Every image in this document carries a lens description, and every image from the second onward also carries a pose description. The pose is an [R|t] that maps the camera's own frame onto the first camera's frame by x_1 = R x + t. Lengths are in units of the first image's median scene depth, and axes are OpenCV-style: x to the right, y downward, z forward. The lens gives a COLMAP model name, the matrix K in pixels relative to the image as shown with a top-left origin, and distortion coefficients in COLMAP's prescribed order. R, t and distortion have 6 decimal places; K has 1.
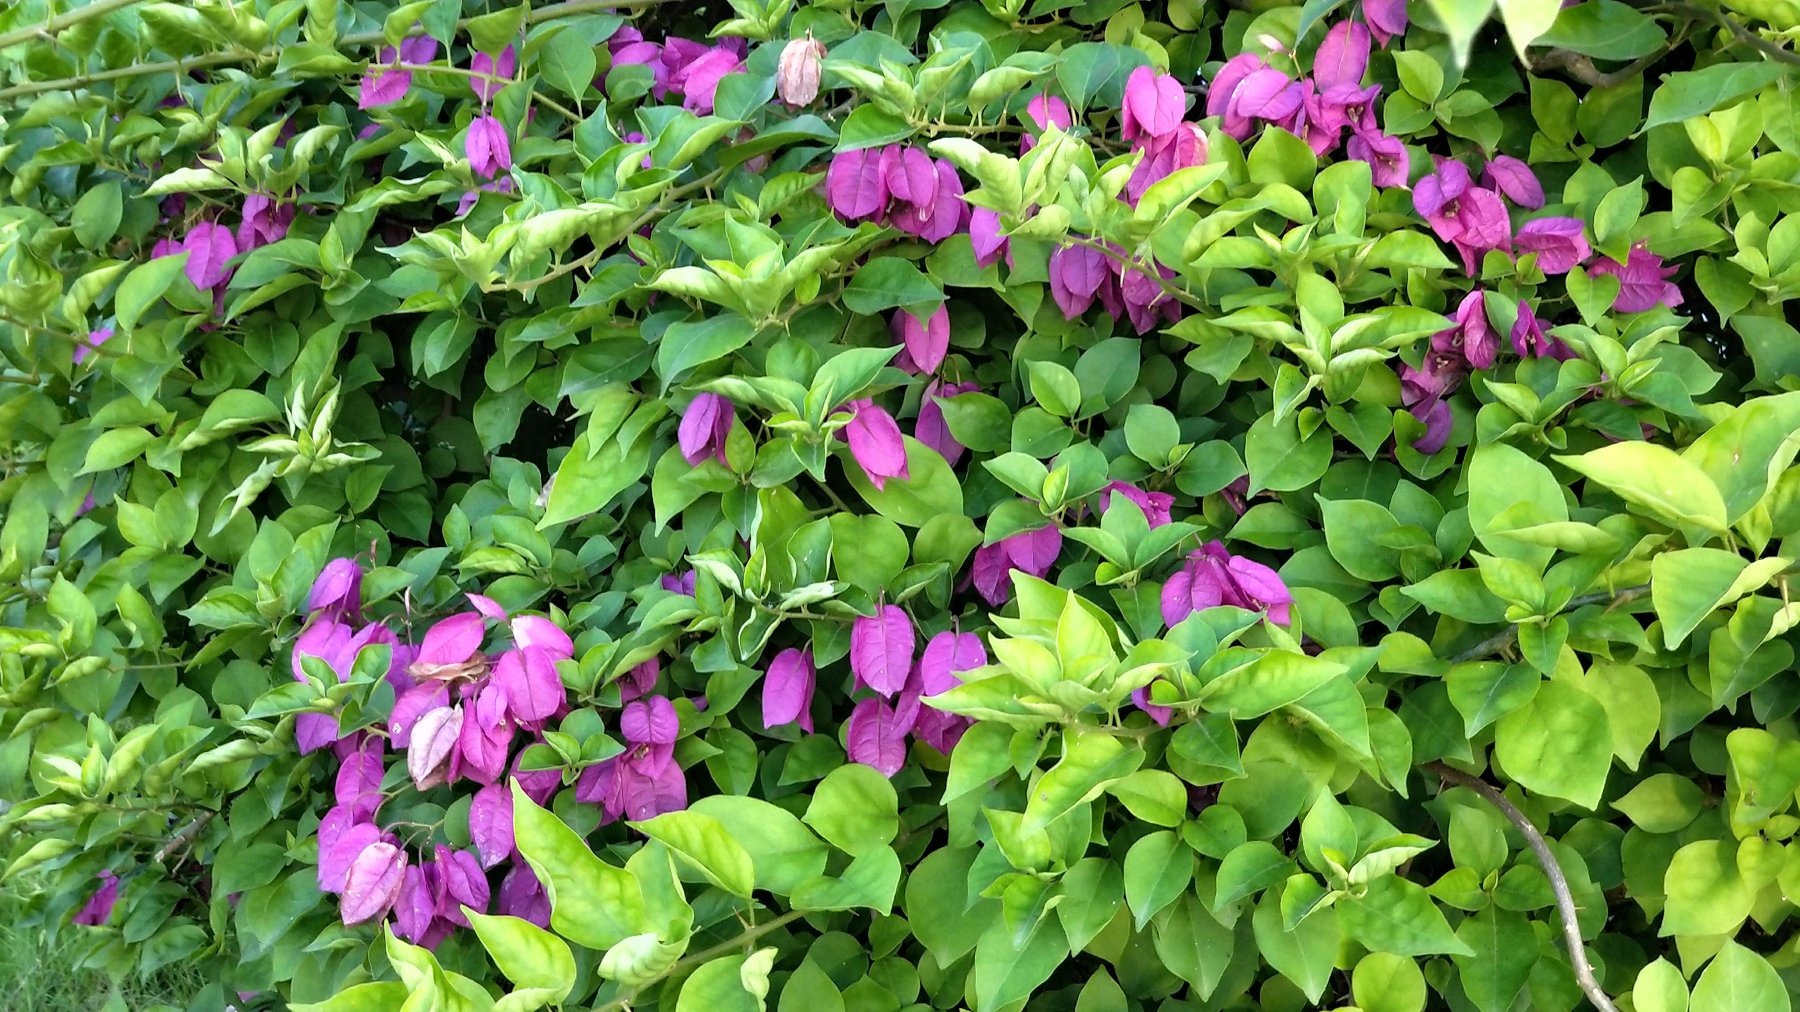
lens RADIAL K [[2094.3, 0, 871.3], [0, 2094.3, 507.1], [0, 0, 1]] dist [-0.122278, 0.523091]
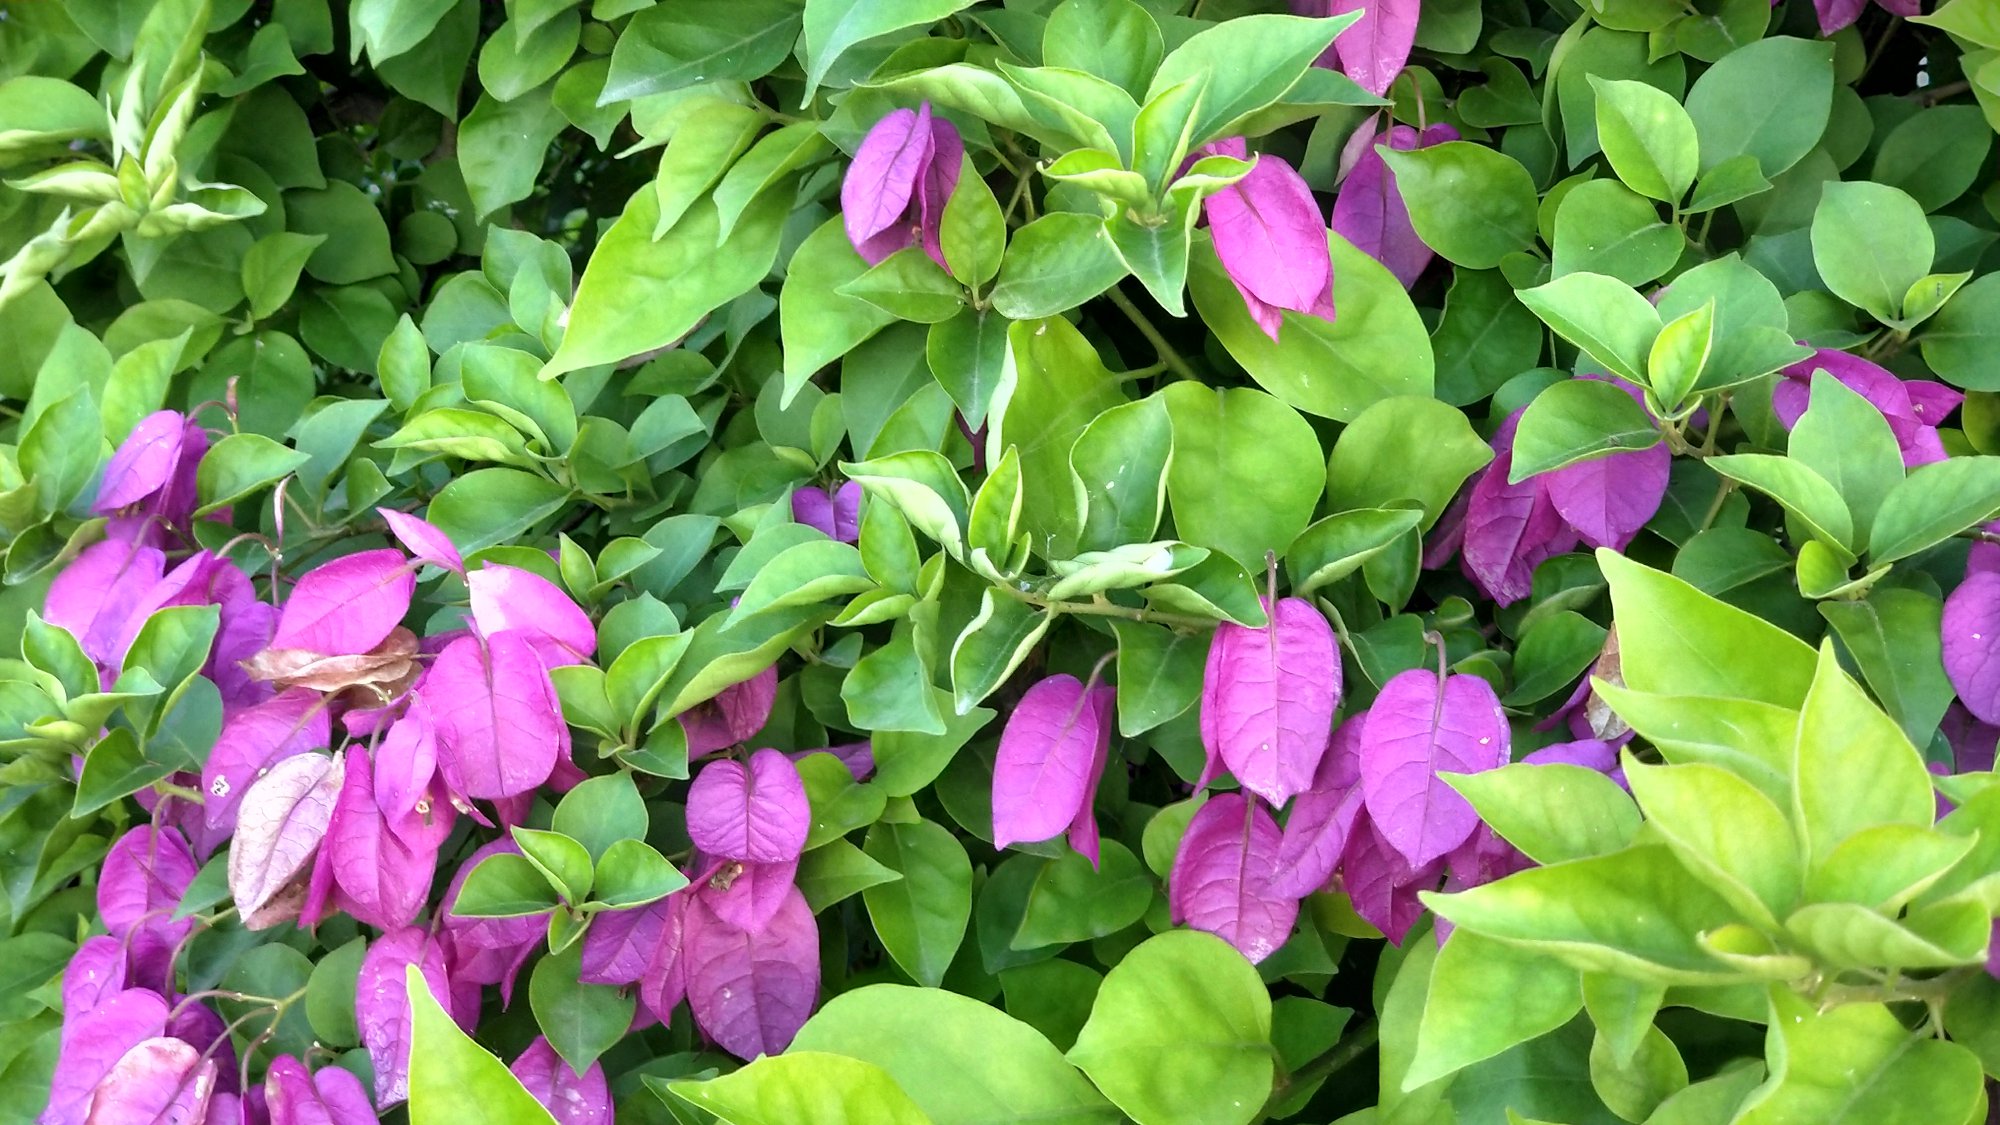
lens RADIAL K [[2327.0, 0, 968.1], [0, 2327.0, 563.7], [0, 0, 1]] dist [-0.122278, 0.523091]
pose [[0.997517, 0.058763, -0.038830, -0.039680], [-0.054426, 0.993024, 0.104596, -0.008607], [0.044706, -0.102223, 0.993756, 0.485770]]
